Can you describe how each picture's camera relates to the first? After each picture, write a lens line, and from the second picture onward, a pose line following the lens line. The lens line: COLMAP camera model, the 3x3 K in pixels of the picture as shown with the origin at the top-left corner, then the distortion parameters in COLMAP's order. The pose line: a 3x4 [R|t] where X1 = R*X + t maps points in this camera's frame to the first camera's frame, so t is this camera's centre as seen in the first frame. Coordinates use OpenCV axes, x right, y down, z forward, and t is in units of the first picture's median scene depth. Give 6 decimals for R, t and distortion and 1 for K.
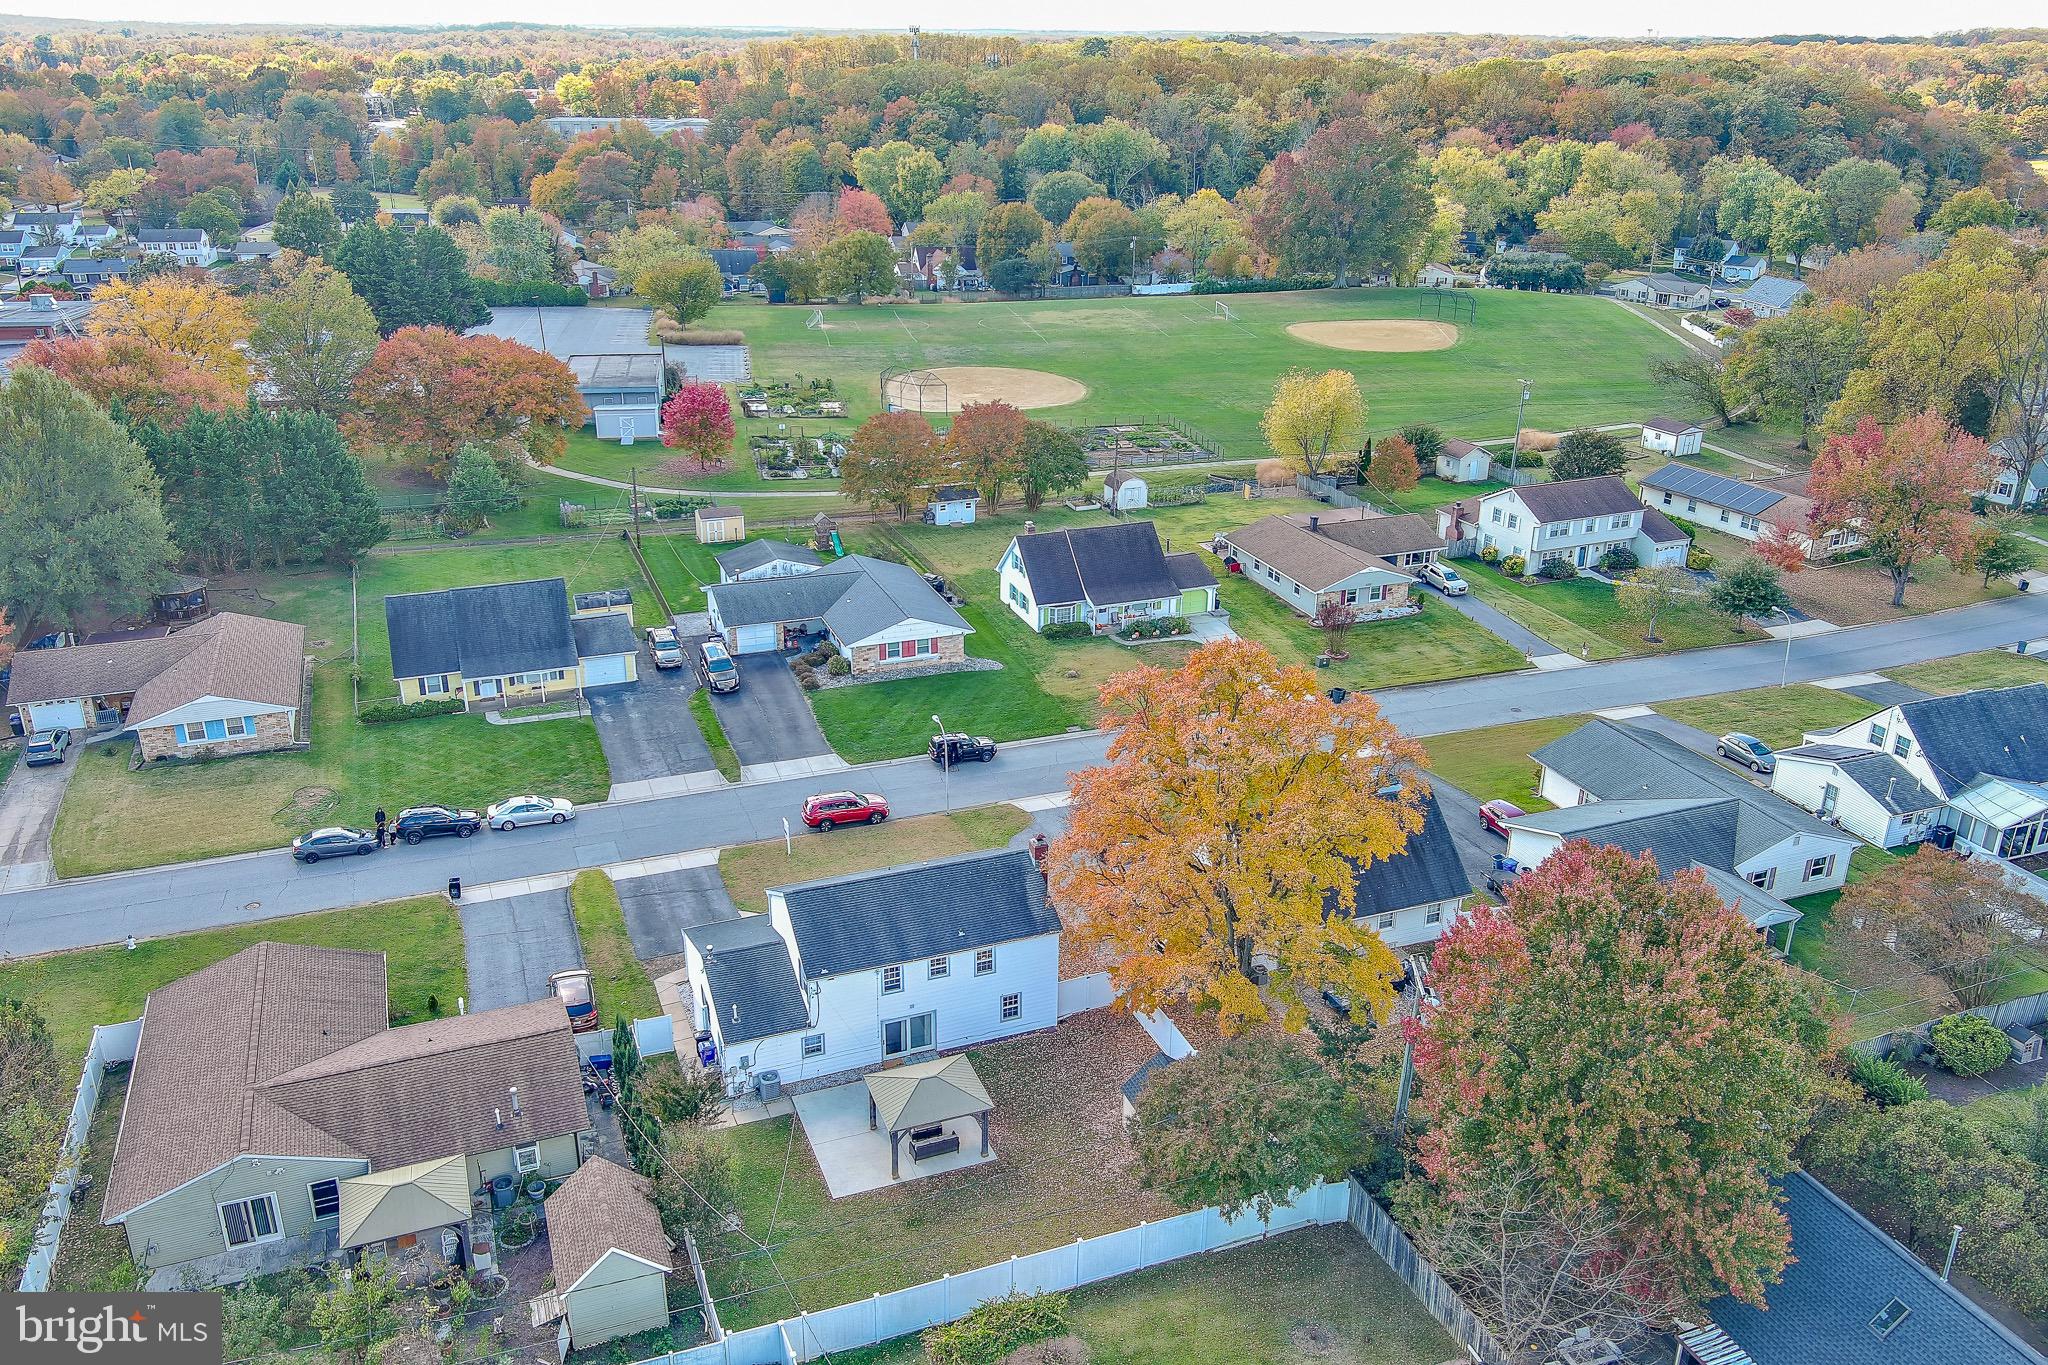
lens RADIAL K [[1585.6, 0, 1024.0], [0, 1585.6, 682.5], [0, 0, 1]] dist [0.064847, -0.133323]
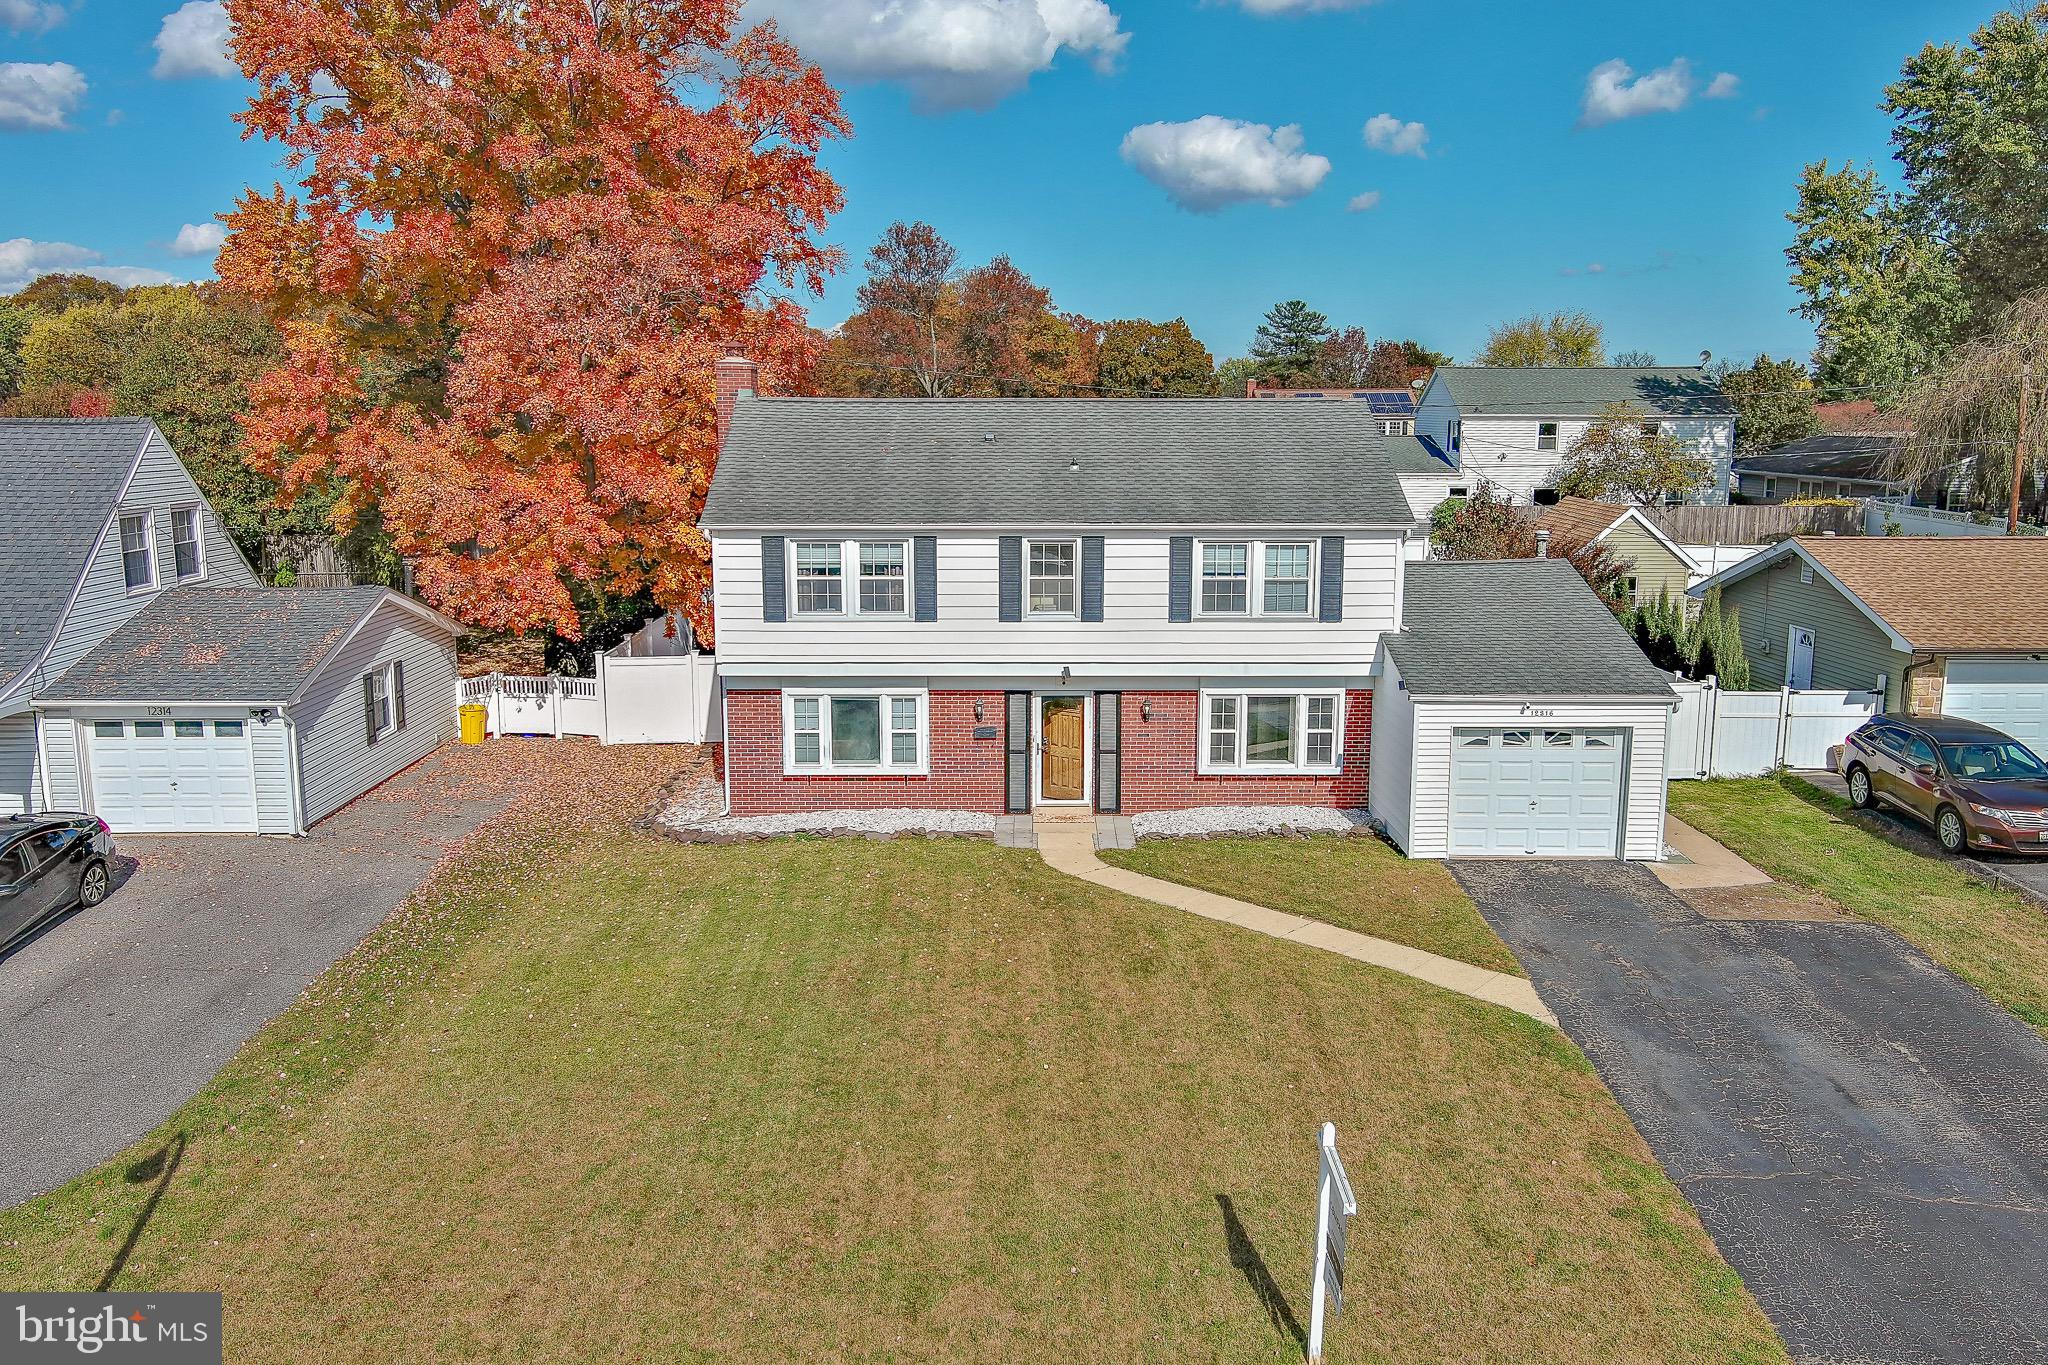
lens RADIAL K [[1586.1, 0, 1024.0], [0, 1586.1, 682.5], [0, 0, 1]] dist [0.018127, -0.006621]
pose [[-0.937060, -0.067984, 0.342487, -0.193268], [0.123442, 0.853021, 0.507068, -0.027197], [-0.326621, 0.517430, -0.790939, 1.251374]]
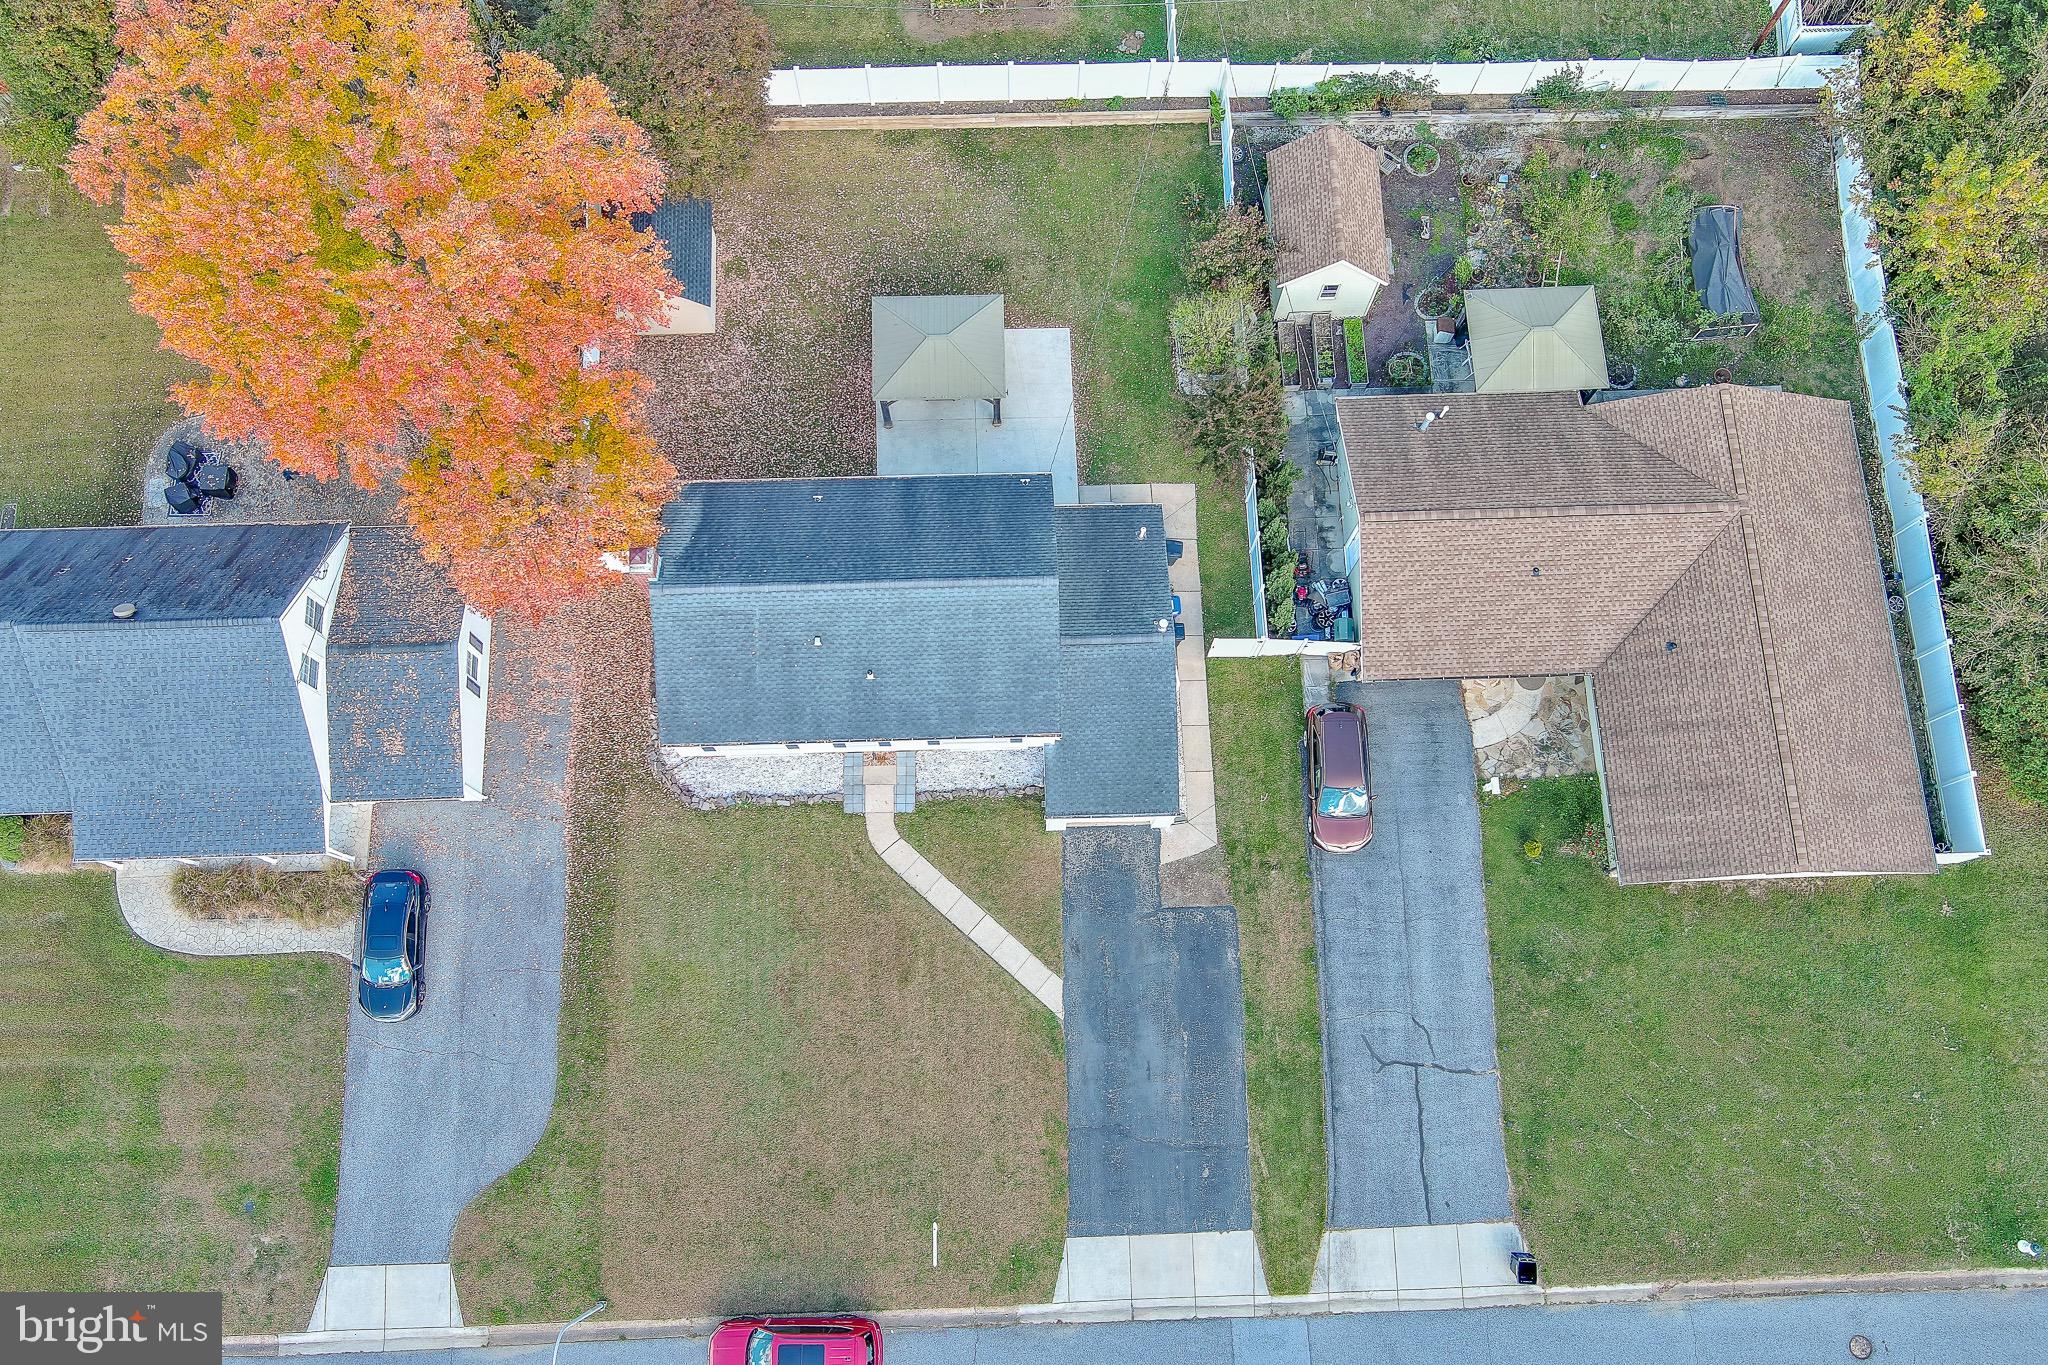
lens RADIAL K [[1585.6, 0, 1024.0], [0, 1585.6, 682.5], [0, 0, 1]] dist [0.064847, -0.133323]
pose [[-0.943682, -0.323264, 0.070466, -0.176510], [0.107585, -0.098410, 0.989313, -0.464253], [-0.312874, 0.941178, 0.127645, 0.855479]]
